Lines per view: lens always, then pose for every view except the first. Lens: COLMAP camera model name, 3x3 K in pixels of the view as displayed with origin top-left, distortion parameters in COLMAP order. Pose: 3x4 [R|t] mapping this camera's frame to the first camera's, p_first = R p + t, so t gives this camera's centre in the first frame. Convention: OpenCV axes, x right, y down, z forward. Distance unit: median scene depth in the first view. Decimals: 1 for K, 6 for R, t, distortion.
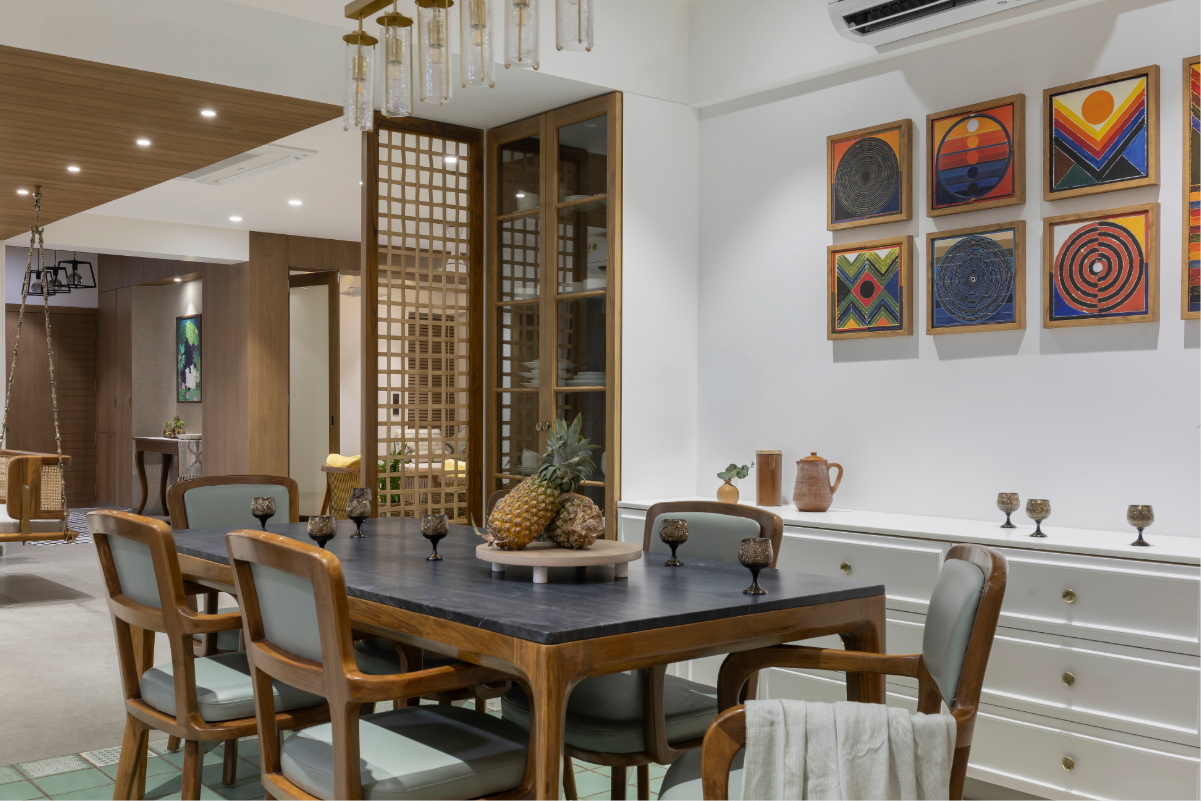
lens RADIAL K [[1189.8, 0, 599.1], [0, 1189.8, 403.4], [0, 0, 1]] dist [0.054292, 0.000000]
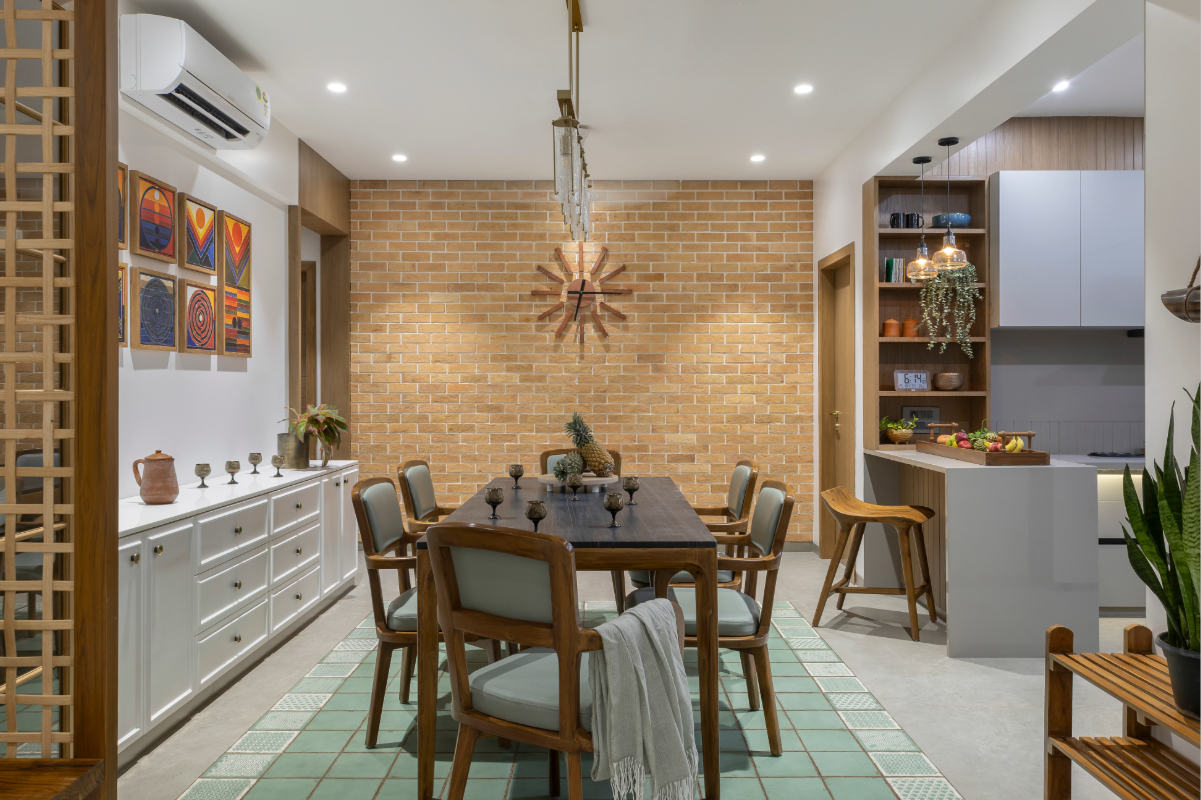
lens RADIAL K [[985.0, 0, 598.4], [0, 985.0, 391.5], [0, 0, 1]] dist [-0.005658, -0.001983]
pose [[-0.751980, 0.004692, 0.659169, -0.767500], [0.006401, 0.999979, 0.000183, -0.011044], [-0.659154, 0.004357, -0.751995, 1.484957]]
